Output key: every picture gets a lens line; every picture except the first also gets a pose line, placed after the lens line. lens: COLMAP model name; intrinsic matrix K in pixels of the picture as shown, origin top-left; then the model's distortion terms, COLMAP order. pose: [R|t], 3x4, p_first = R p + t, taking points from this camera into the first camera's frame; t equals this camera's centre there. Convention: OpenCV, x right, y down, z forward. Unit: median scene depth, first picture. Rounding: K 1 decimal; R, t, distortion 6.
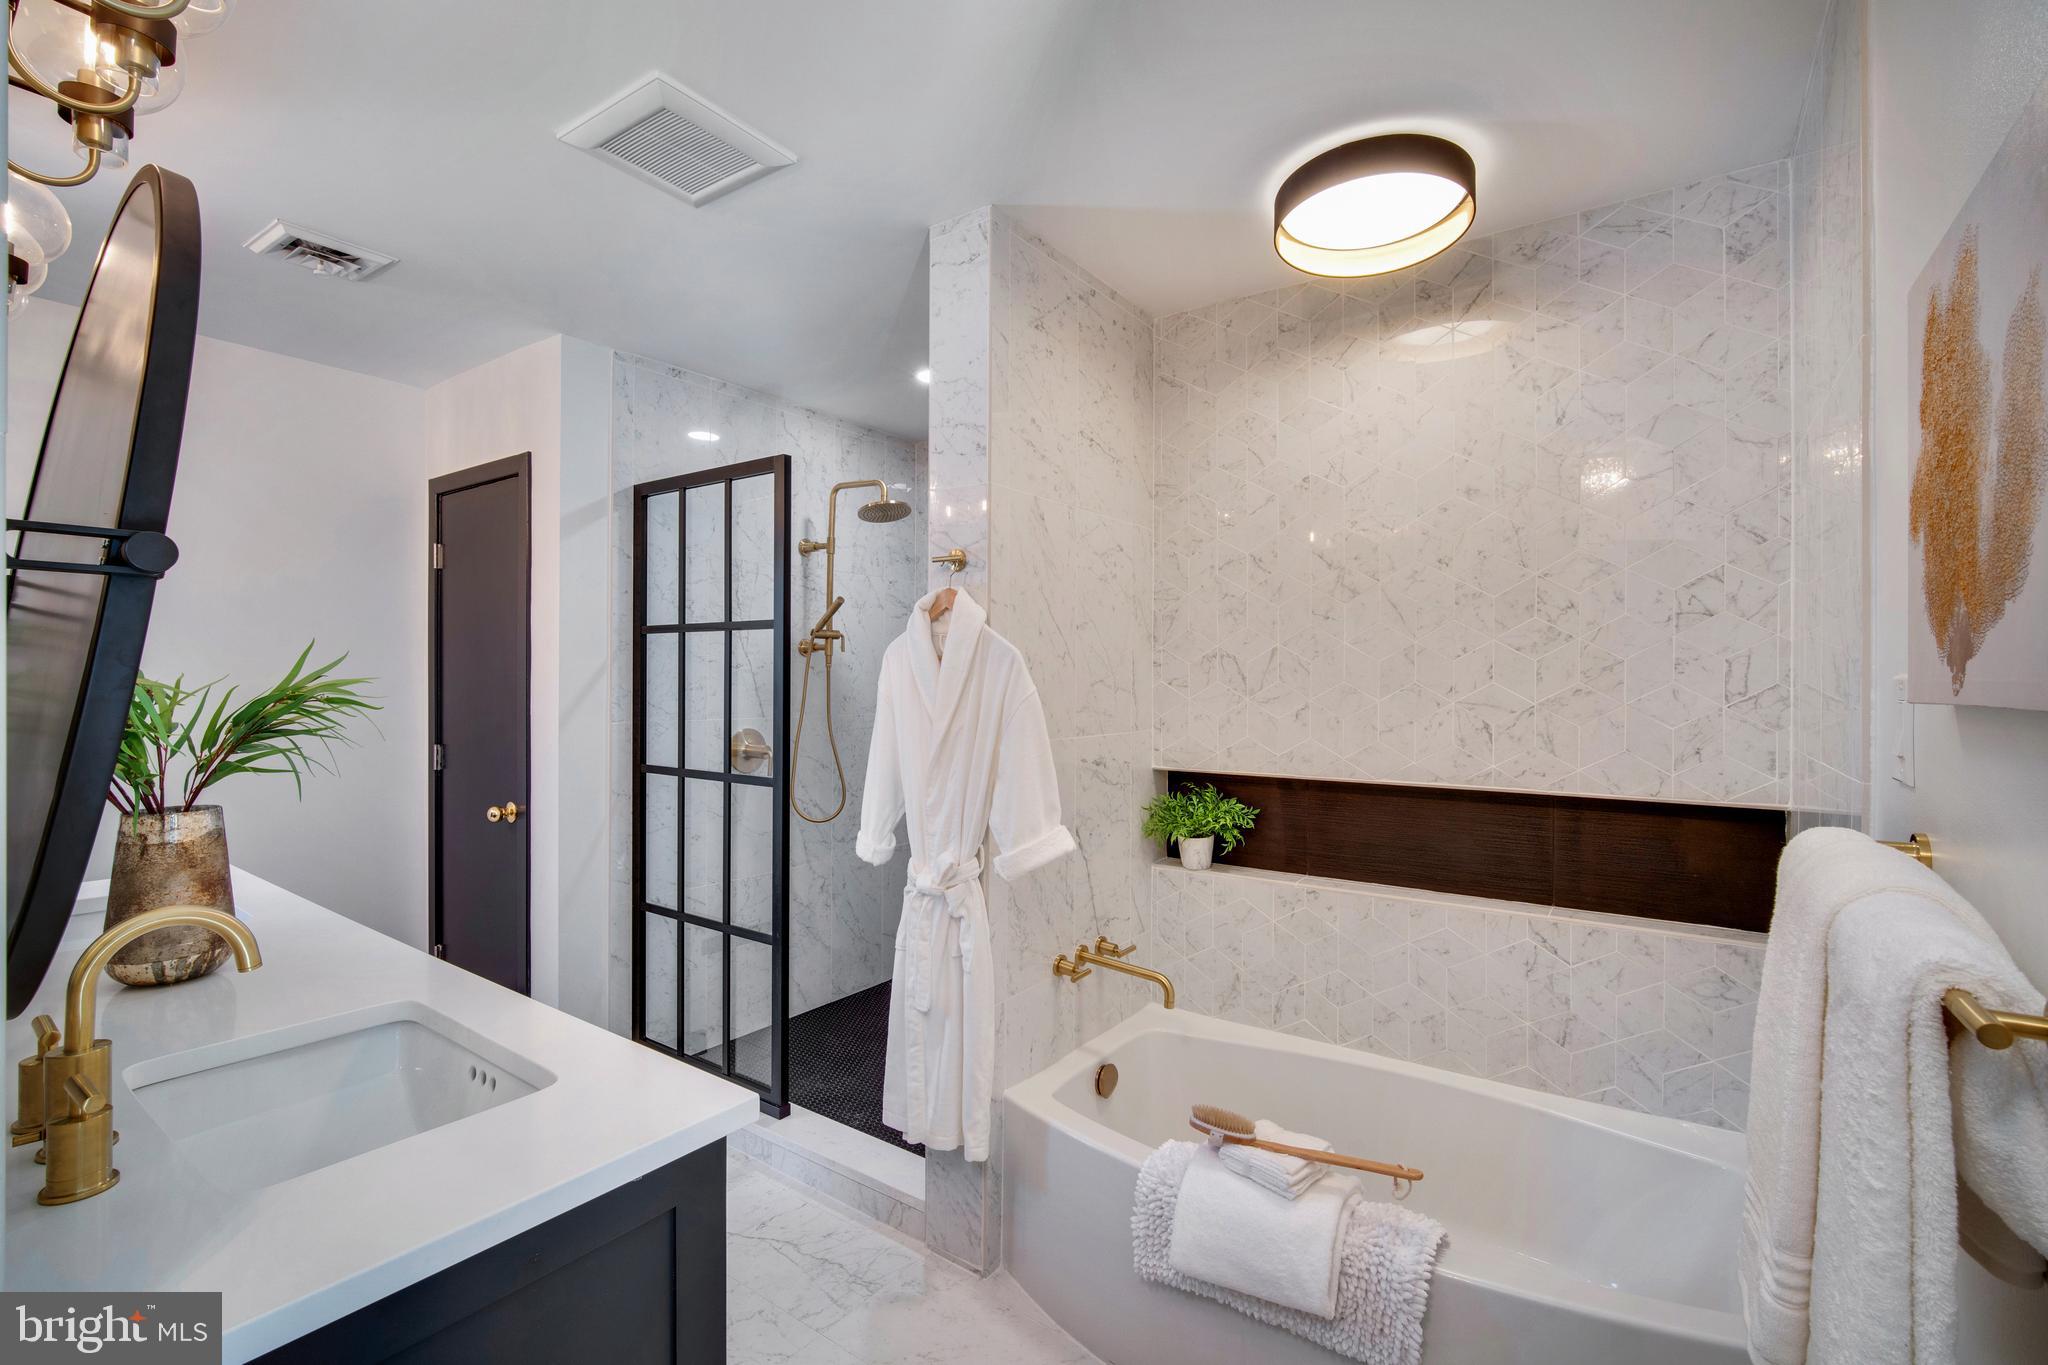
lens RADIAL K [[901.4, 0, 1019.5], [0, 901.4, 680.2], [0, 0, 1]] dist [-0.008521, 0.001014]
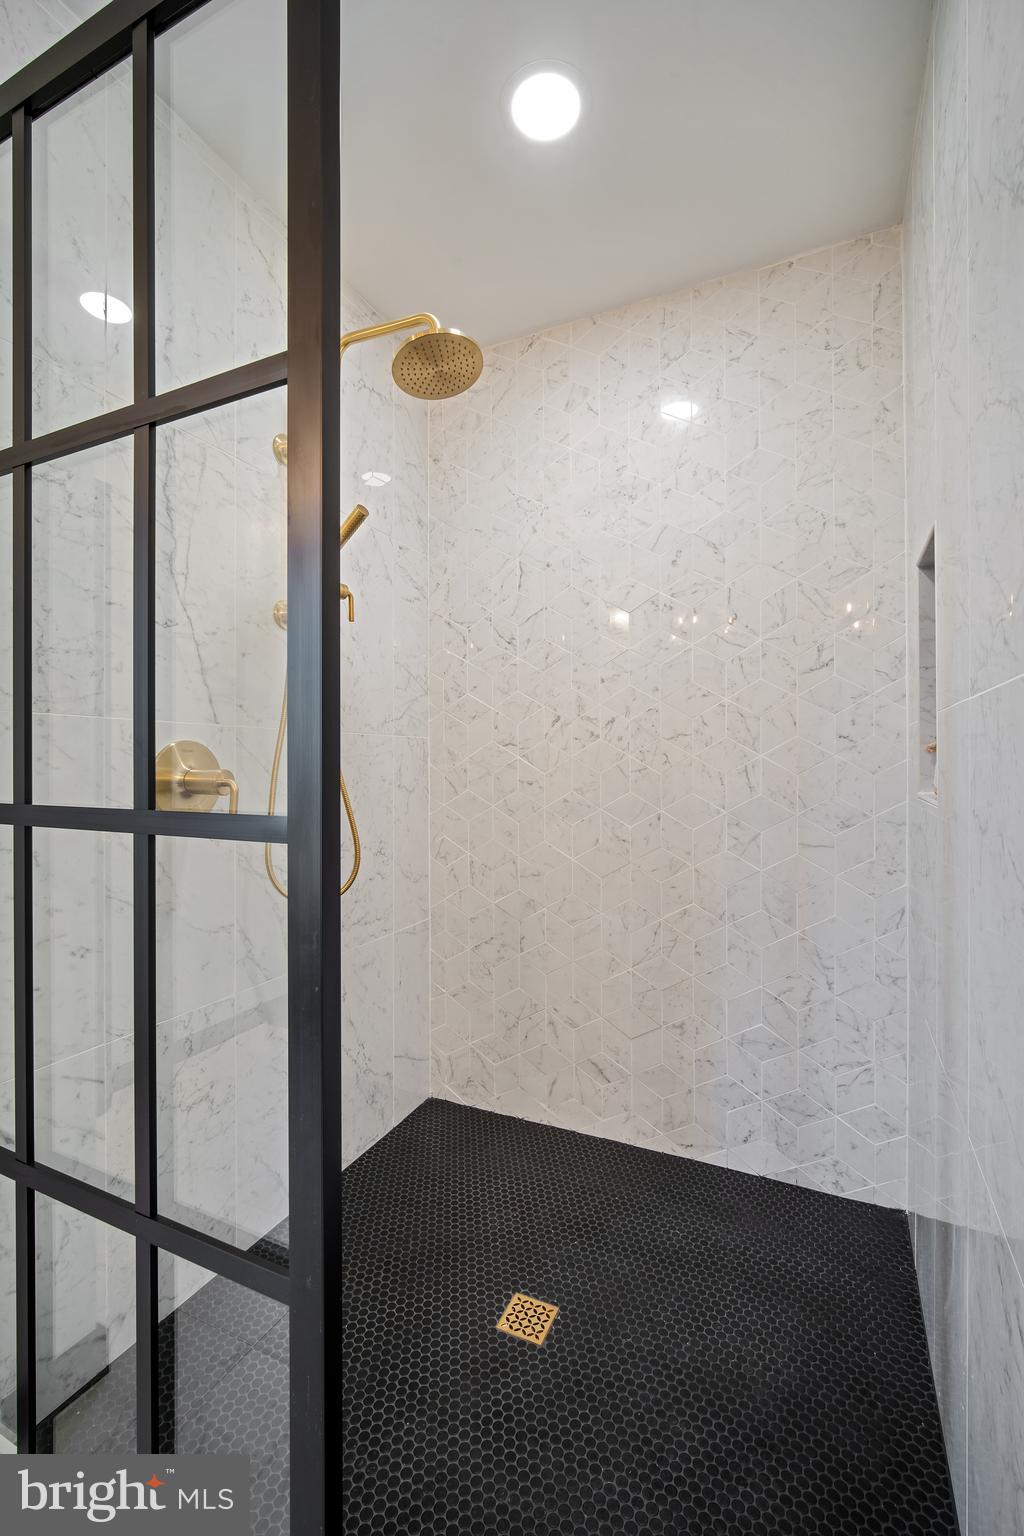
lens RADIAL K [[676.1, 0, 515.6], [0, 676.1, 763.7], [0, 0, 1]] dist [-0.008521, 0.001014]
pose [[0.982943, -0.009904, 0.183641, -0.197495], [0.010300, 0.999946, -0.001203, 0.076106], [-0.183619, 0.003074, 0.982993, 0.612438]]
